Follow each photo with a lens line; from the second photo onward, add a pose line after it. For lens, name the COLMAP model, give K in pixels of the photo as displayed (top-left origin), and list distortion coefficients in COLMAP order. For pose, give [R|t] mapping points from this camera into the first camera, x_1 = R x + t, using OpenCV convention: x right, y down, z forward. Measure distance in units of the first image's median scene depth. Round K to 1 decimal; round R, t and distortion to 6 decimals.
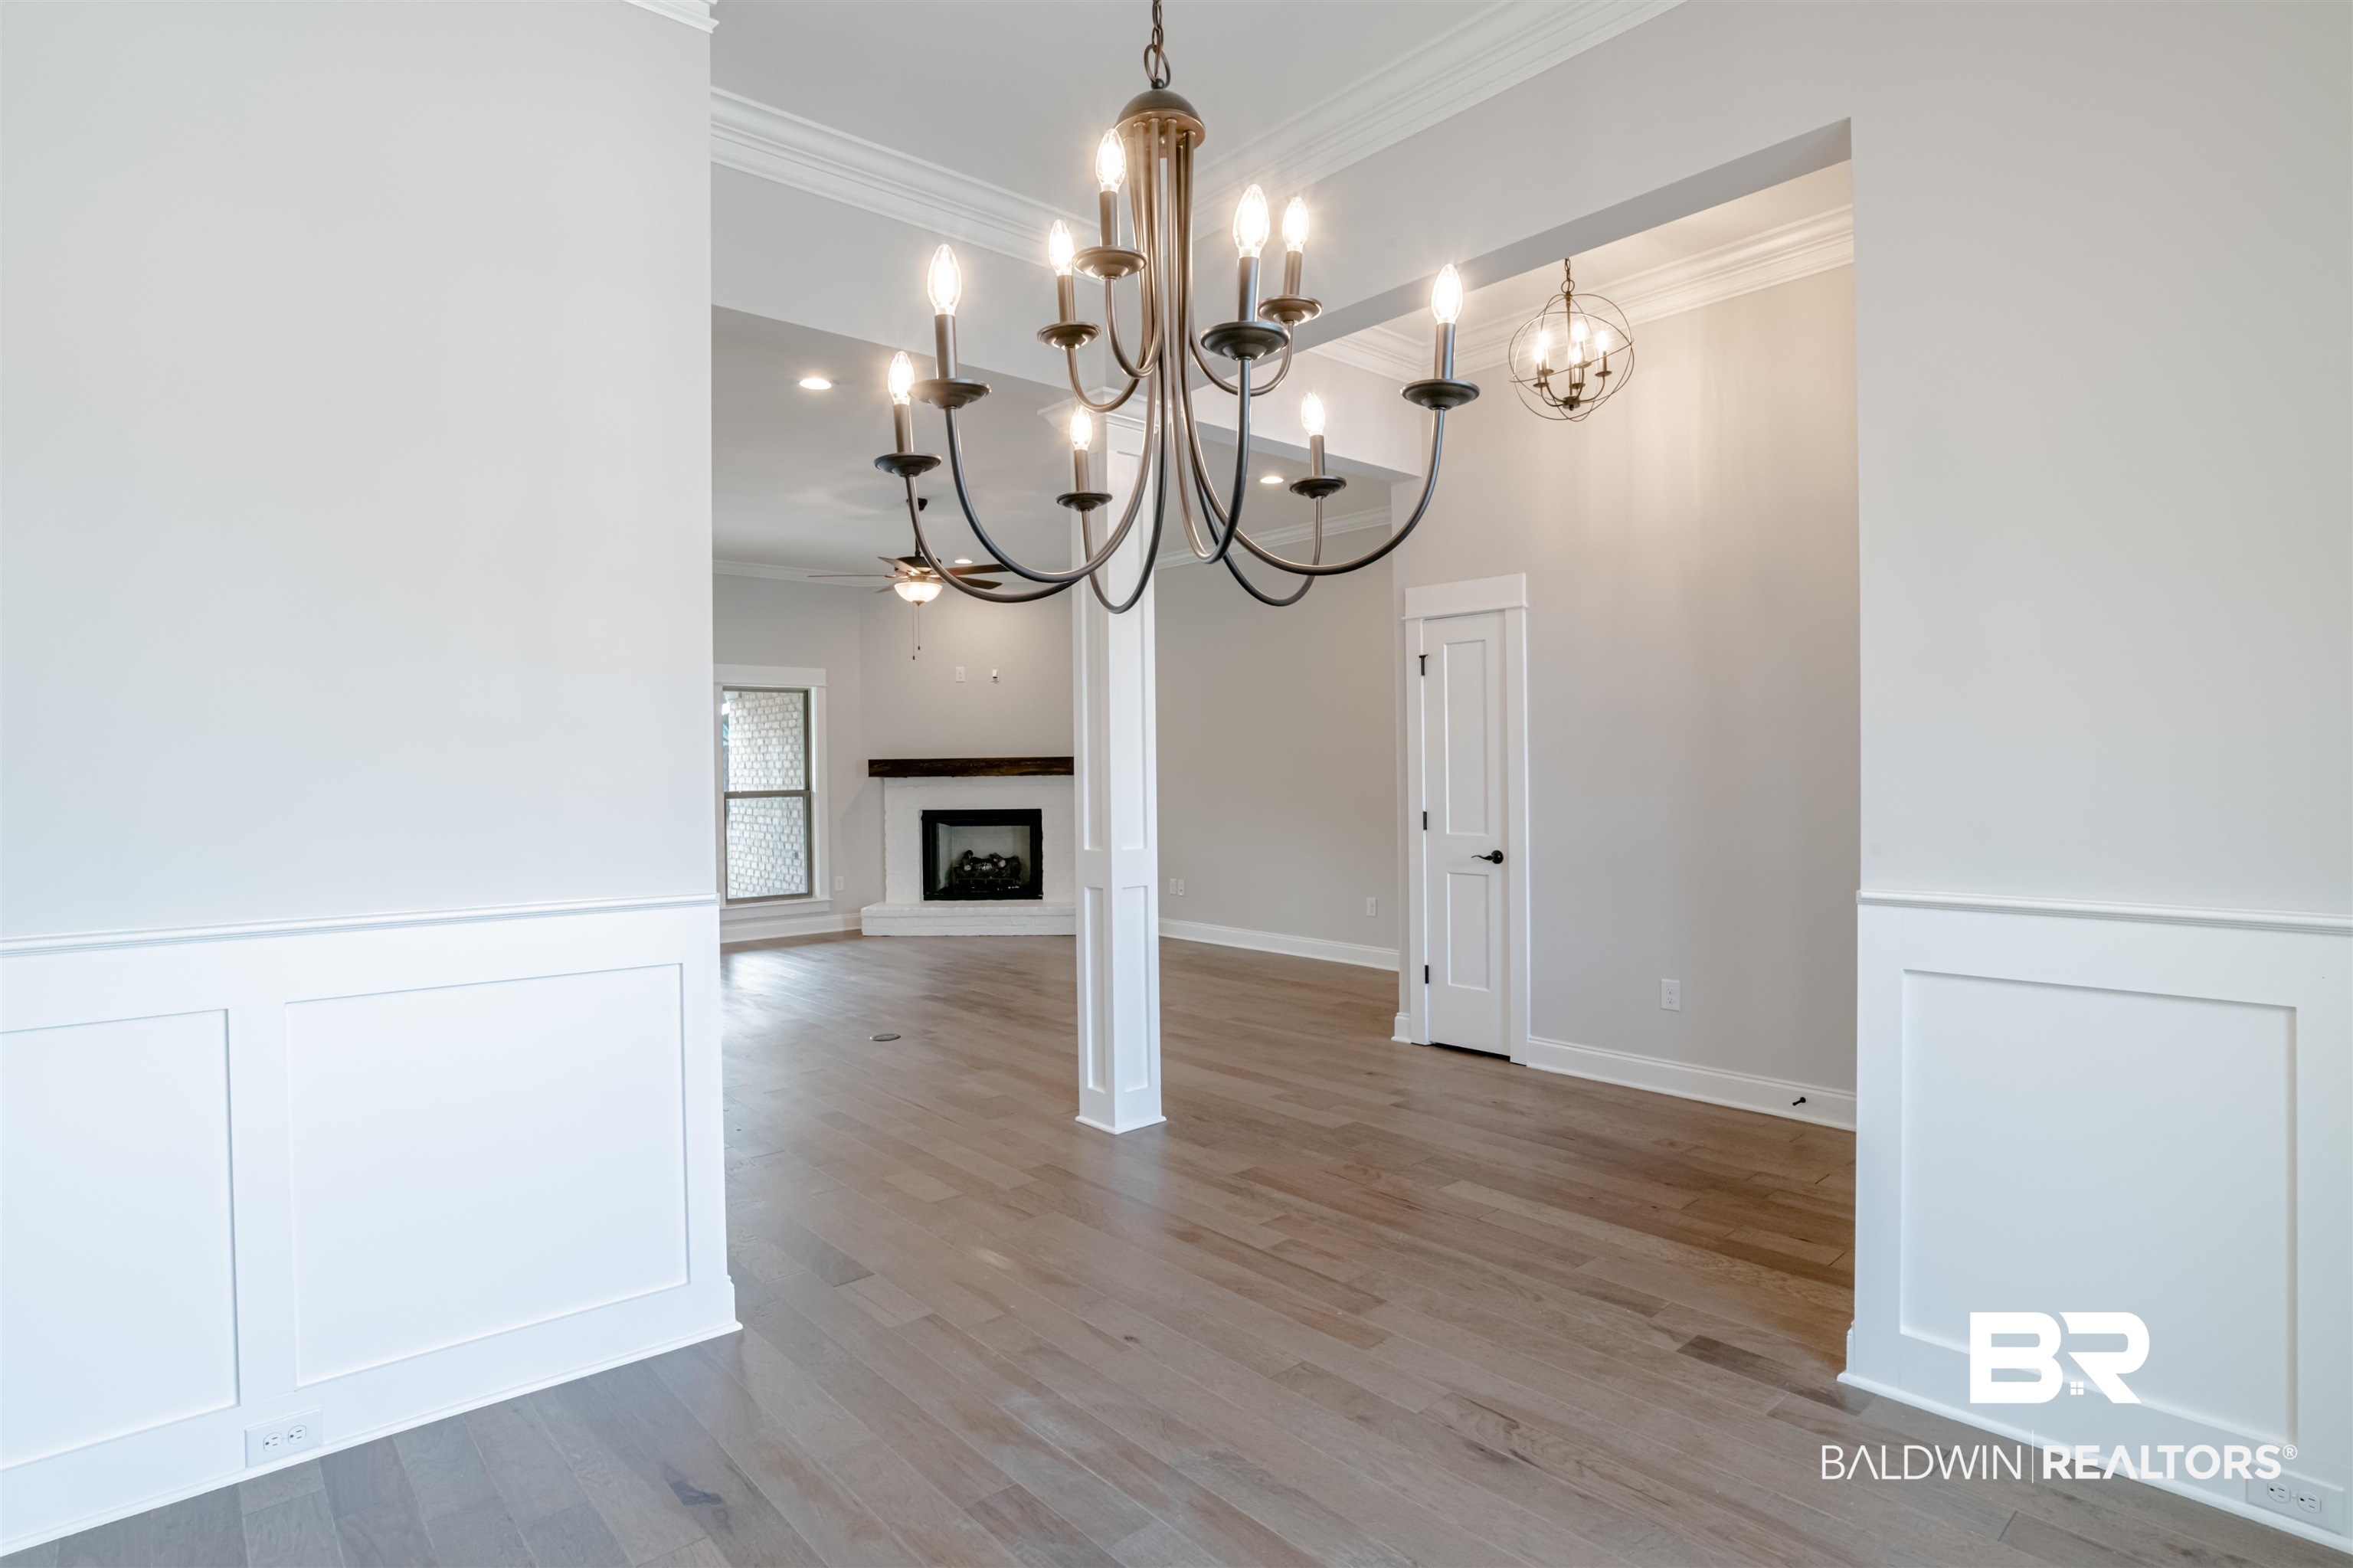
lens RADIAL K [[1201.3, 0, 1192.2], [0, 1201.3, 774.3], [0, 0, 1]] dist [-0.059761, 0.026124]
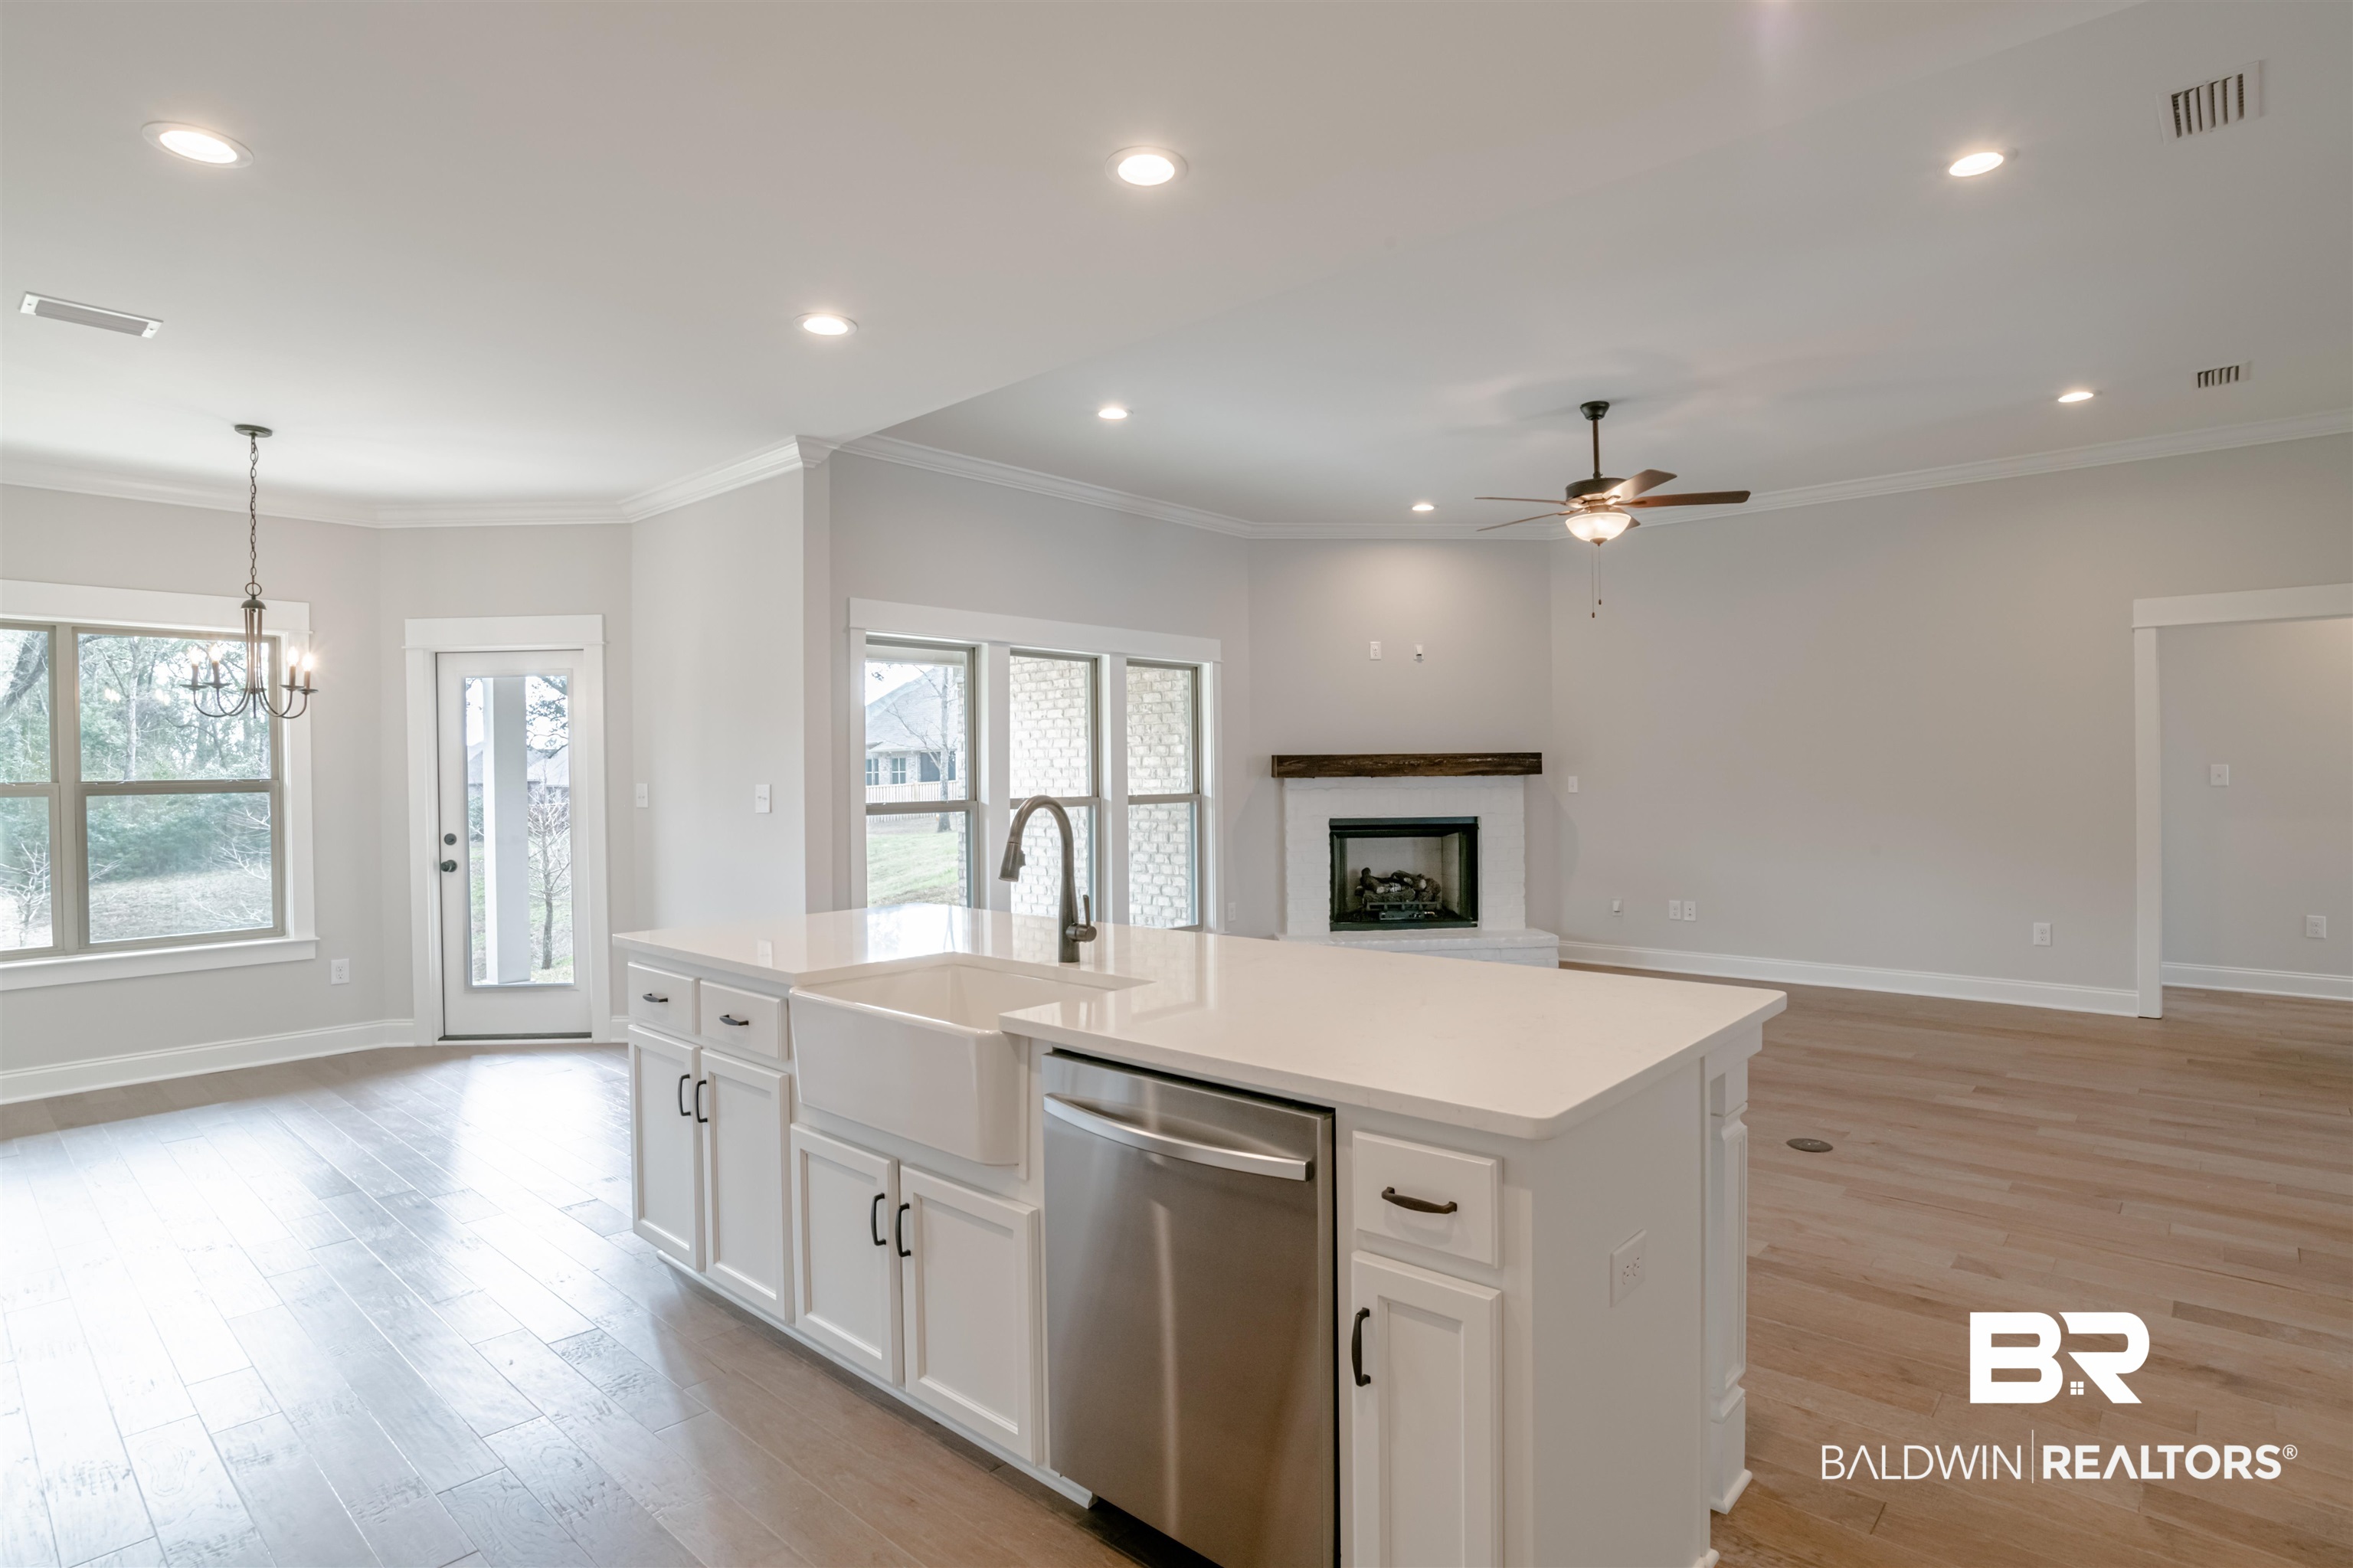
lens RADIAL K [[1201.3, 0, 1192.2], [0, 1201.3, 774.3], [0, 0, 1]] dist [-0.059761, 0.026124]
pose [[0.993459, 0.001436, 0.114182, -0.418561], [-0.000827, 0.999985, -0.005384, 0.004659], [-0.114188, 0.005254, 0.993445, 0.215634]]
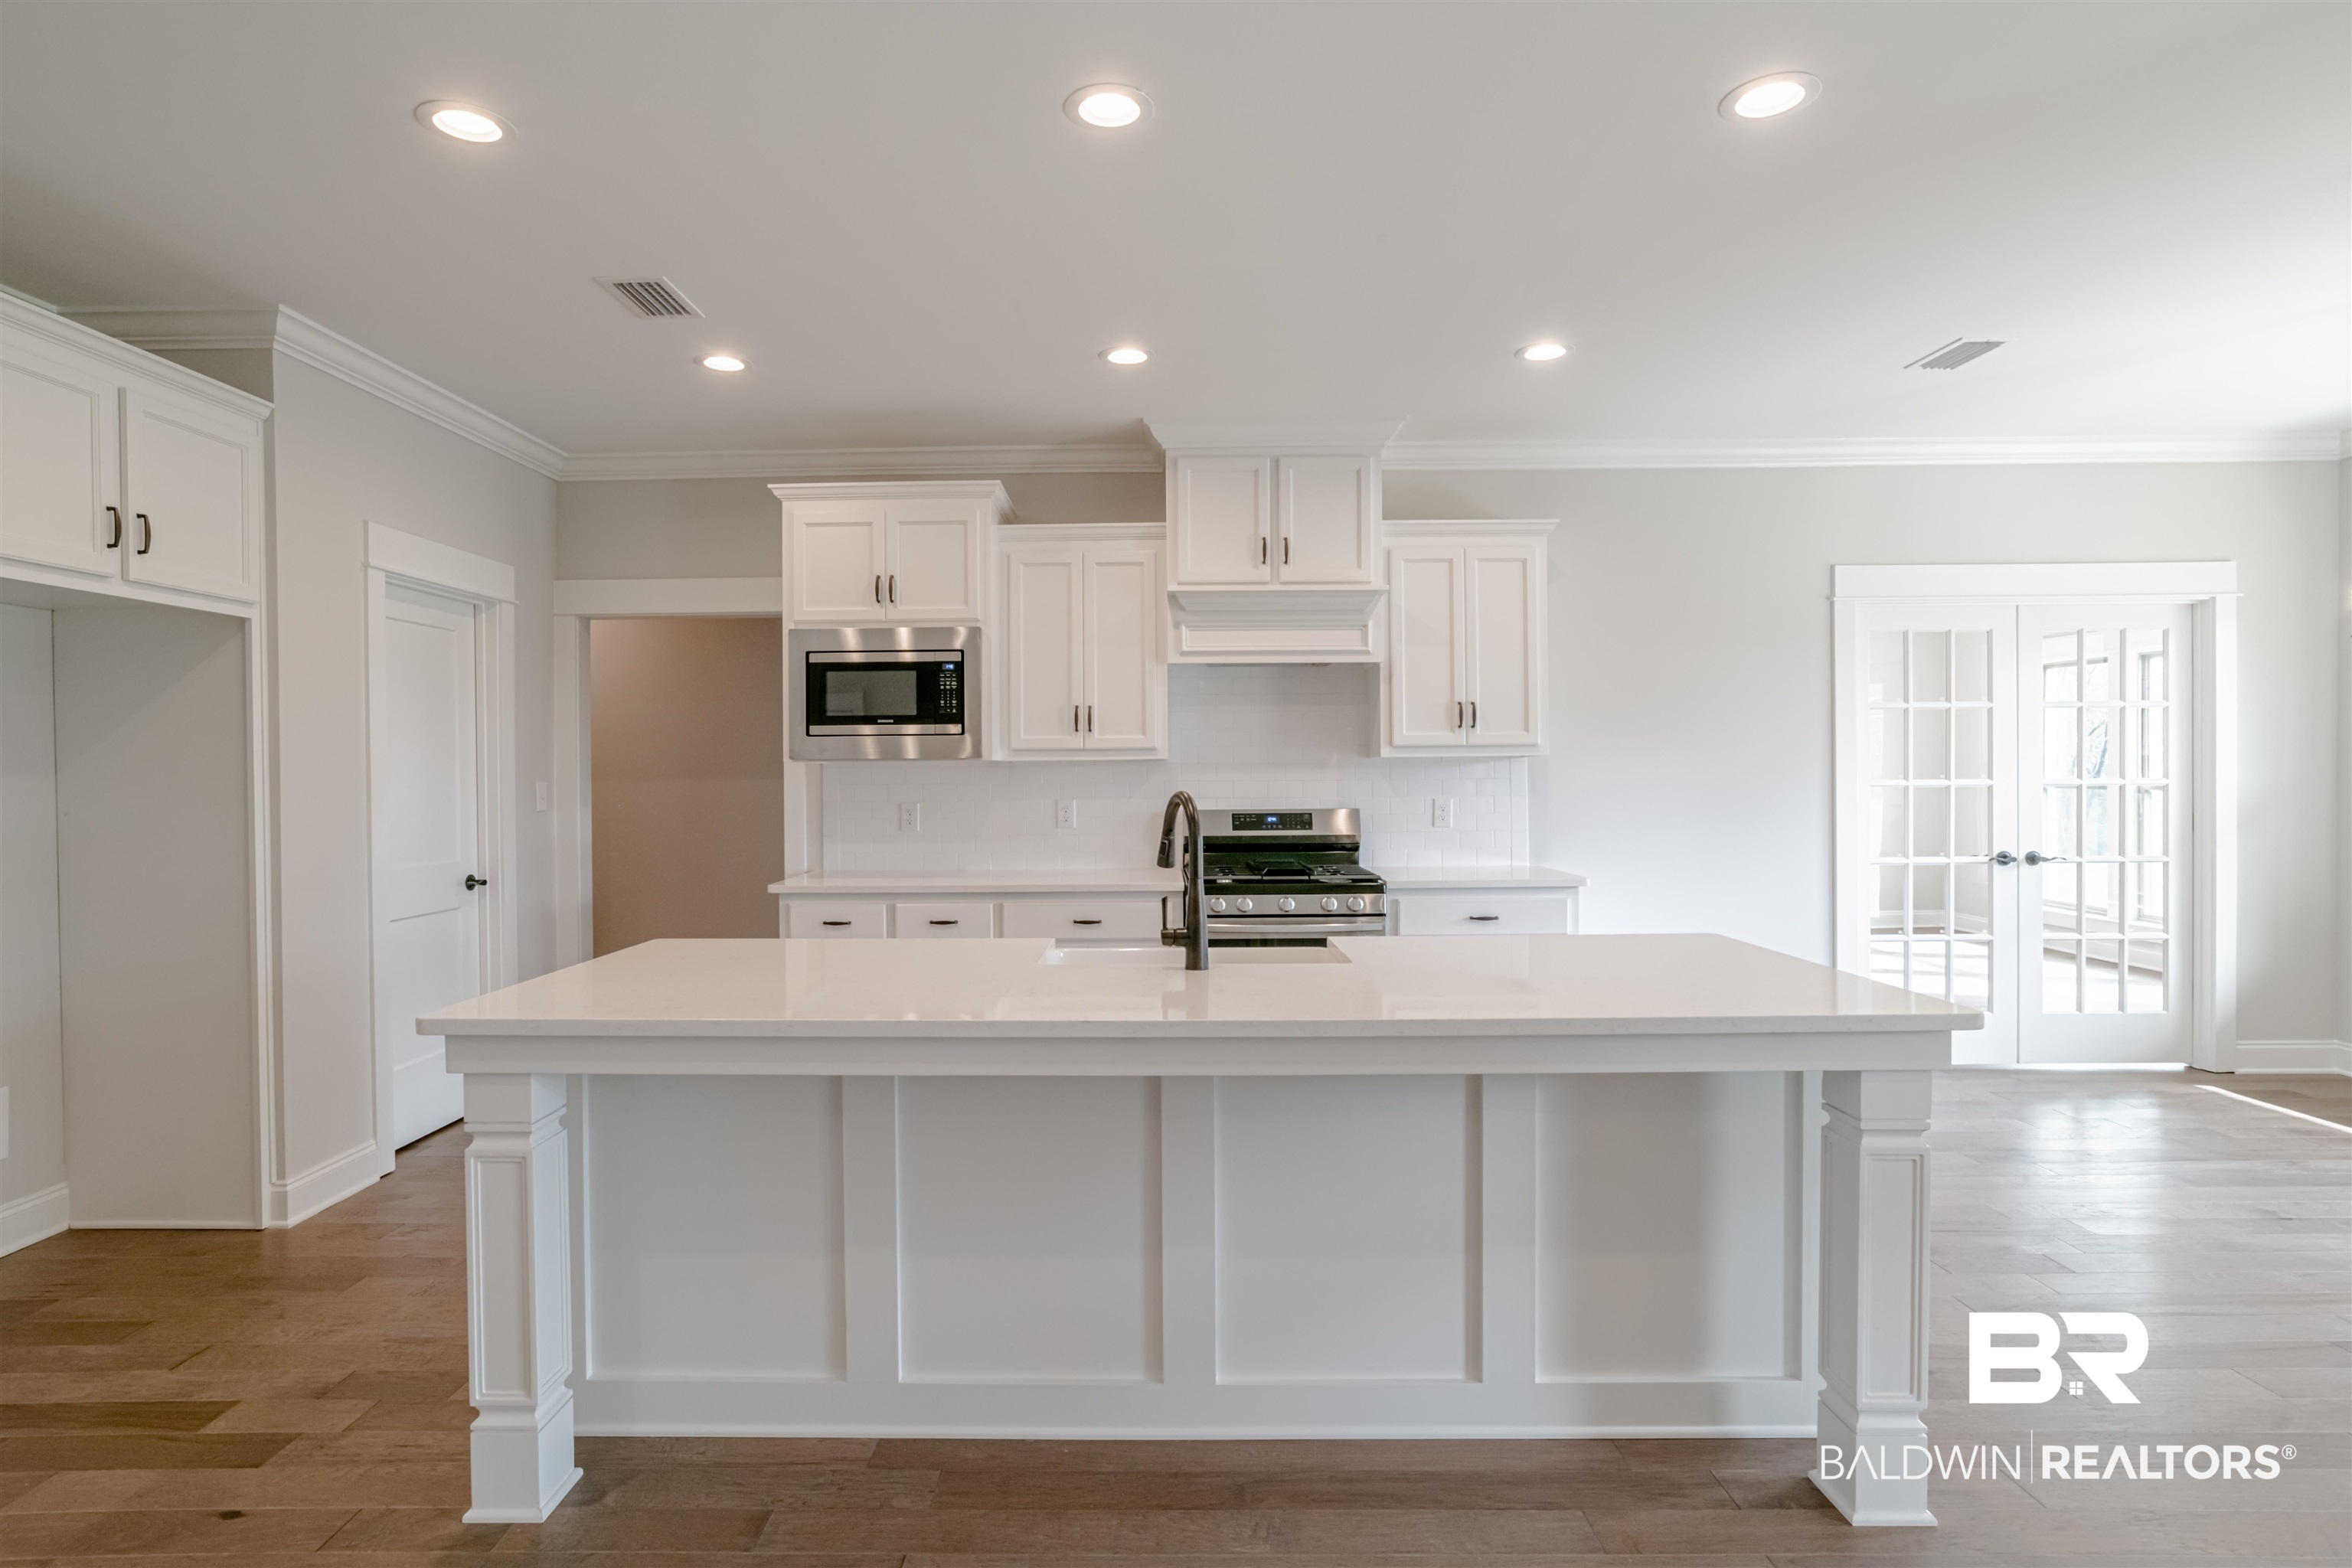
lens RADIAL K [[1201.5, 0, 1137.9], [0, 1201.5, 777.3], [0, 0, 1]] dist [-0.040522, 0.023350]
pose [[-0.677659, 0.023800, -0.734991, -0.217100], [0.014095, 0.999713, 0.019377, -0.000583], [0.735241, 0.002771, -0.677800, 0.657898]]
